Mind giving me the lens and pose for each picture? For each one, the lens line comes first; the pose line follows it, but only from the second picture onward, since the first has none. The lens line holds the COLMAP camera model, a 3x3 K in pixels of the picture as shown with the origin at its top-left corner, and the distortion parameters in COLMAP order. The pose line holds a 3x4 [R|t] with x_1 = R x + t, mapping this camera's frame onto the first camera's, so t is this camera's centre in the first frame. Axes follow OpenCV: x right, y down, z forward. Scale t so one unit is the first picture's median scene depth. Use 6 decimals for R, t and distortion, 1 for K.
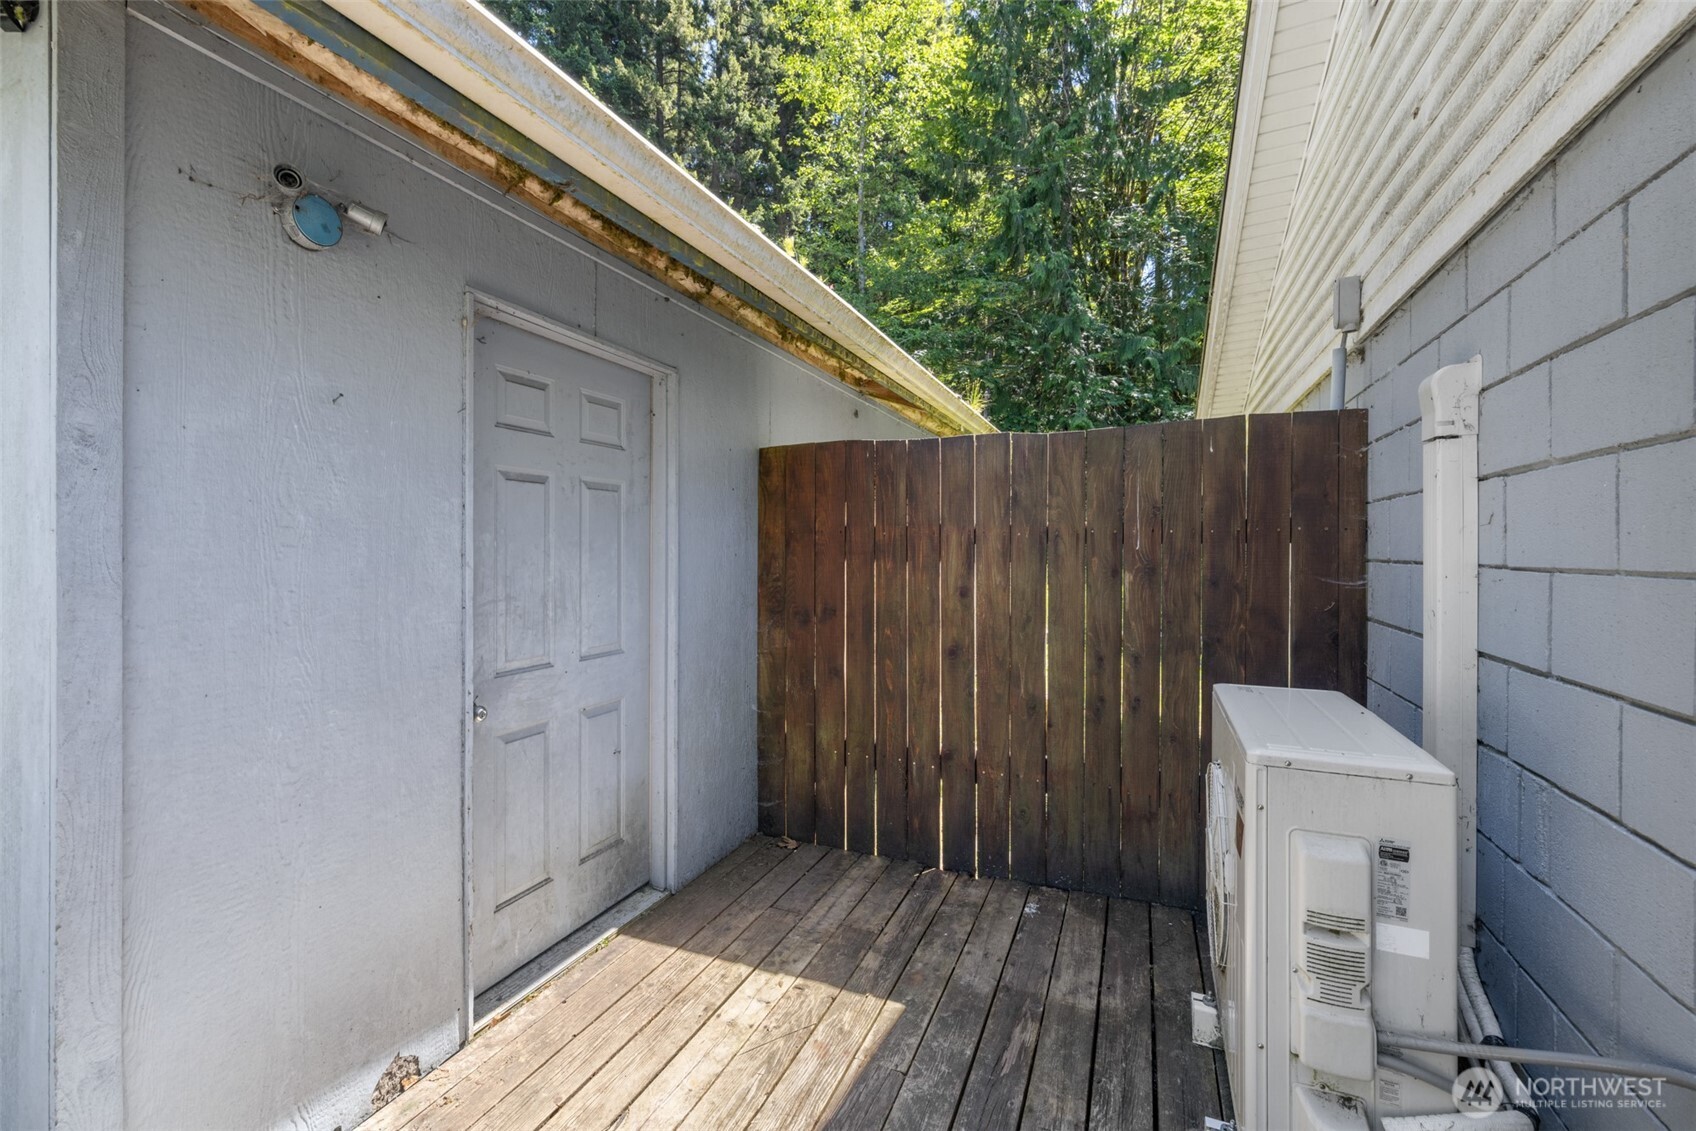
lens RADIAL K [[733.3, 0, 834.6], [0, 733.3, 536.1], [0, 0, 1]] dist [0.002470, 0.000181]
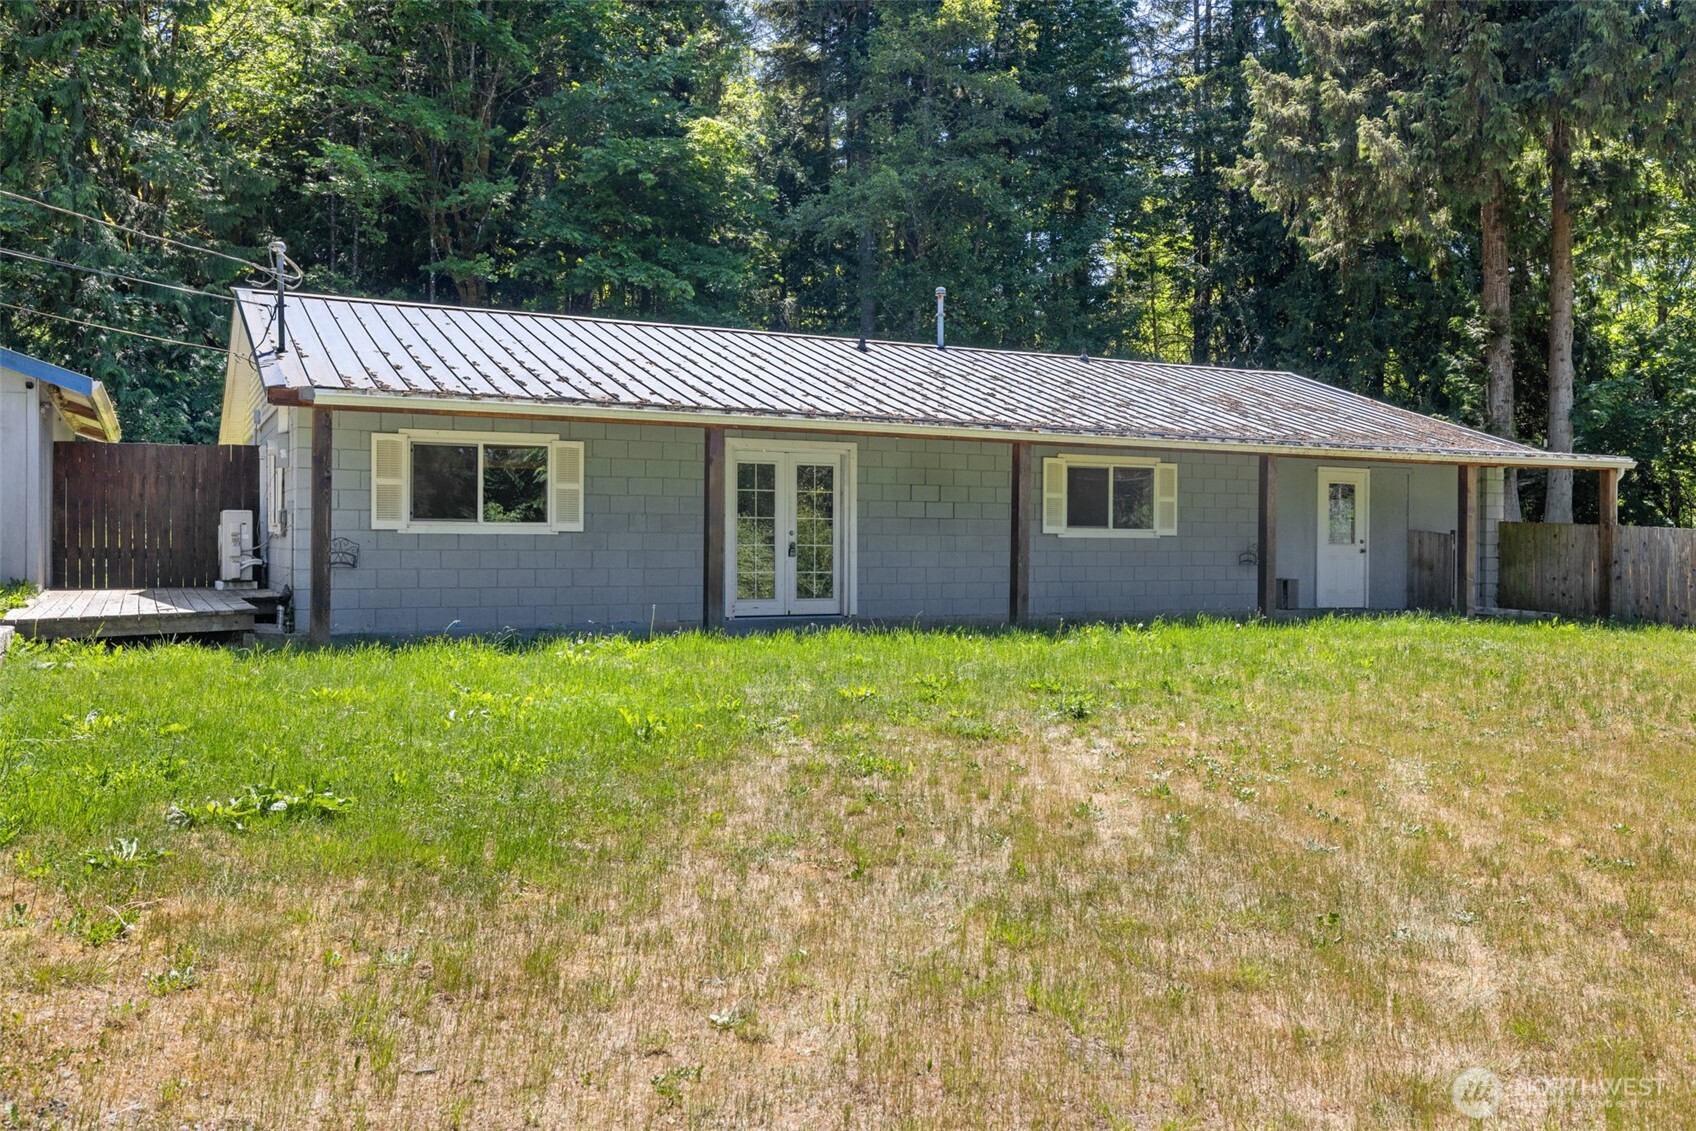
lens RADIAL K [[1350.6, 0, 833.4], [0, 1350.6, 576.9], [0, 0, 1]] dist [0.013073, -0.029470]
pose [[0.644792, -0.018305, 0.764139, -0.158333], [-0.011698, 0.999360, 0.033811, 0.013373], [-0.764269, -0.030740, 0.644165, -0.336482]]
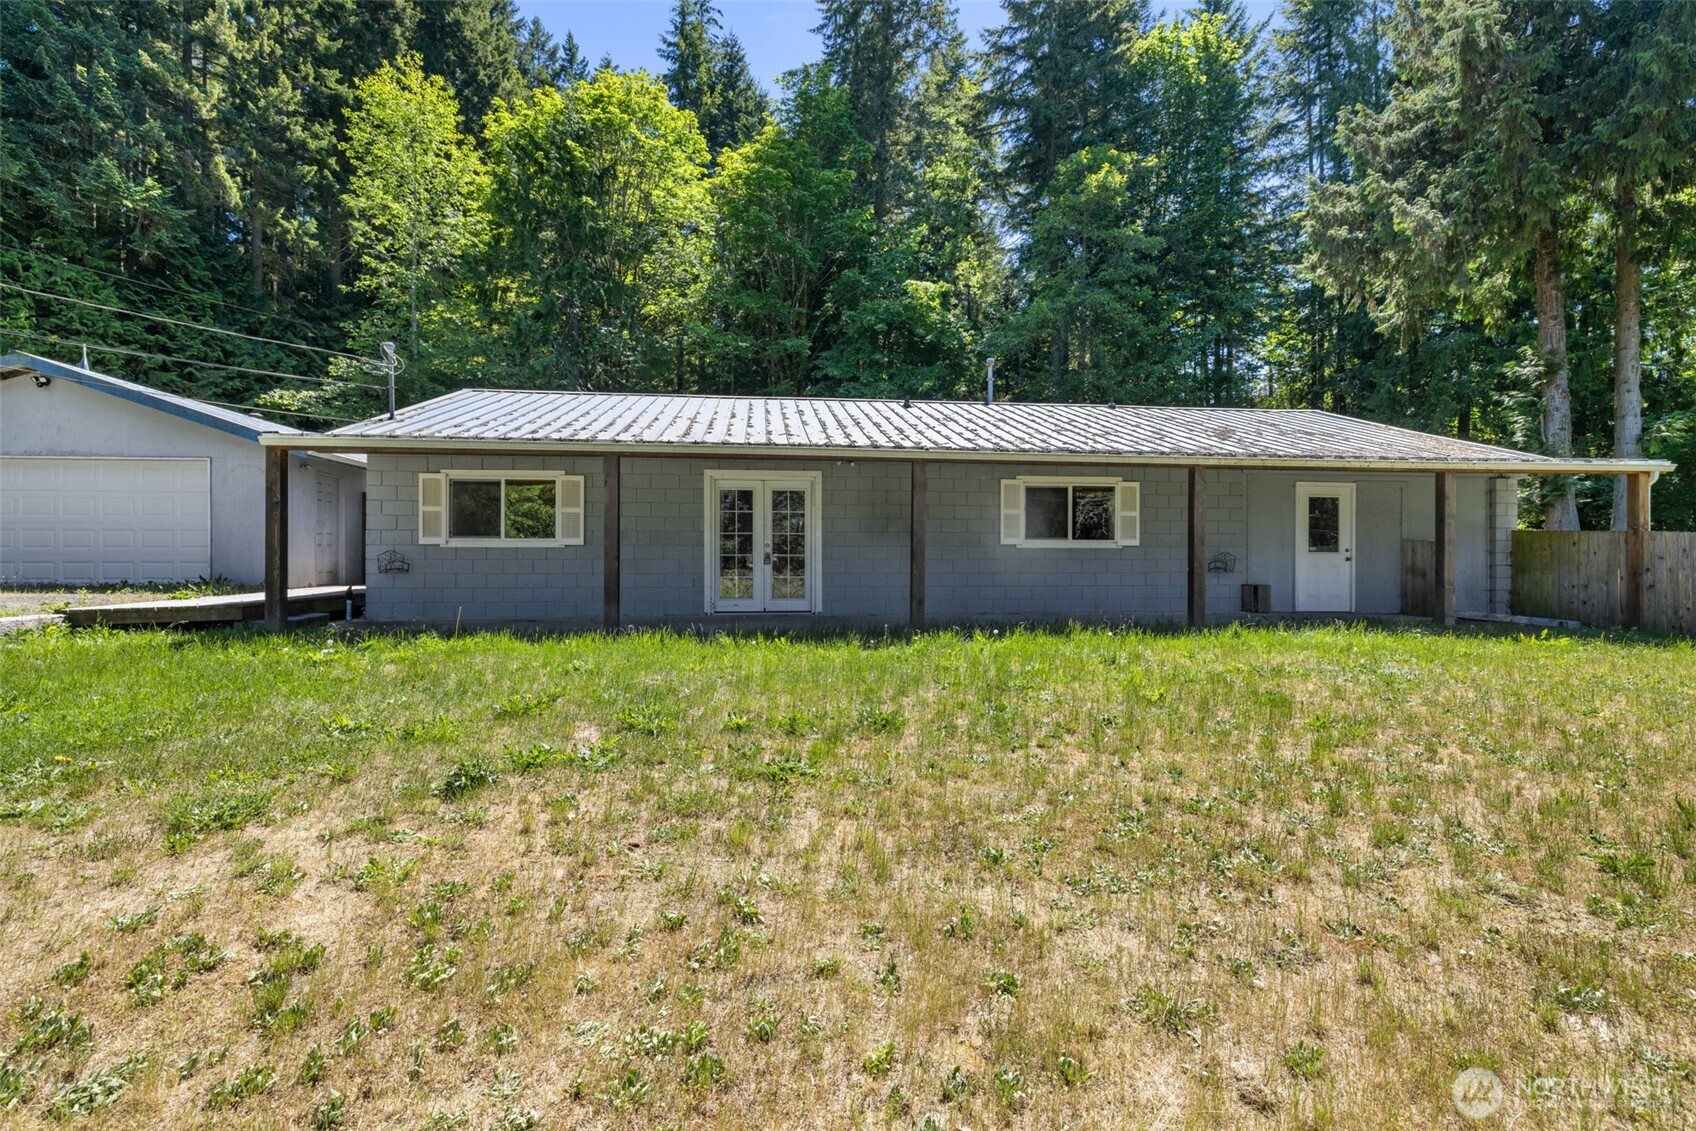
lens RADIAL K [[759.8, 0, 841.6], [0, 759.8, 561.2], [0, 0, 1]] dist [-0.005406, 0.001836]
pose [[0.866562, -0.004516, 0.499048, 0.008290], [-0.004647, 0.999843, 0.017117, 0.014907], [-0.499047, -0.017153, 0.866405, -0.325971]]
